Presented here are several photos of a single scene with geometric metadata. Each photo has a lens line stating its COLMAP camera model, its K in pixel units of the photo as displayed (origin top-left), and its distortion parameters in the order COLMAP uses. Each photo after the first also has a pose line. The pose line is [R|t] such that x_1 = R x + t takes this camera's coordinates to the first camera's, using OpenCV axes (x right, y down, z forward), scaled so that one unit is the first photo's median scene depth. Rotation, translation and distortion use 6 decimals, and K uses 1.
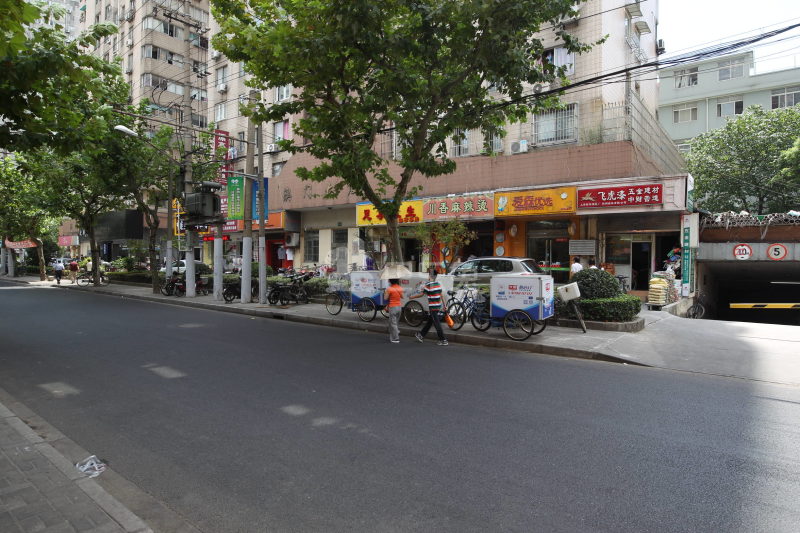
lens RADIAL K [[472.4, 0, 400.0], [0, 472.4, 266.5], [0, 0, 1]] dist [-0.031670, 0.000922]
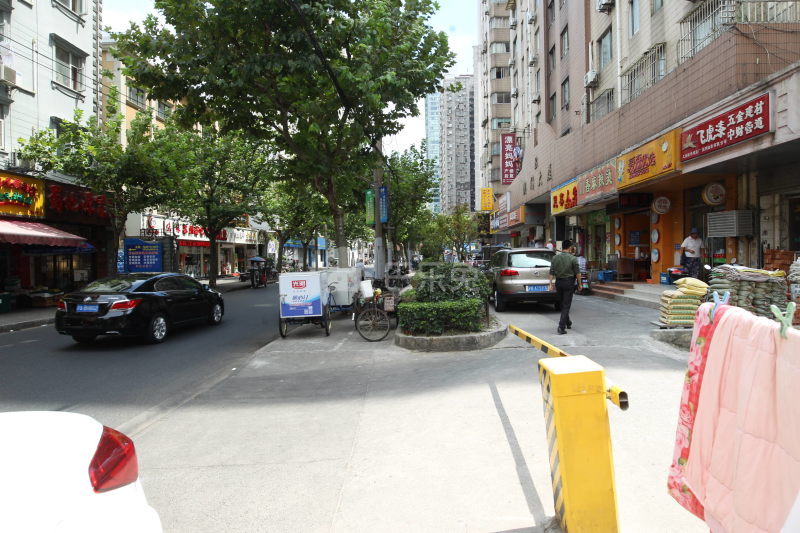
lens RADIAL K [[472.4, 0, 400.0], [0, 472.4, 266.5], [0, 0, 1]] dist [-0.031670, 0.000922]
pose [[0.580784, -0.004461, -0.814045, 0.703915], [0.015707, 0.999860, 0.005727, 0.003944], [0.813906, -0.016112, 0.580773, 0.356751]]
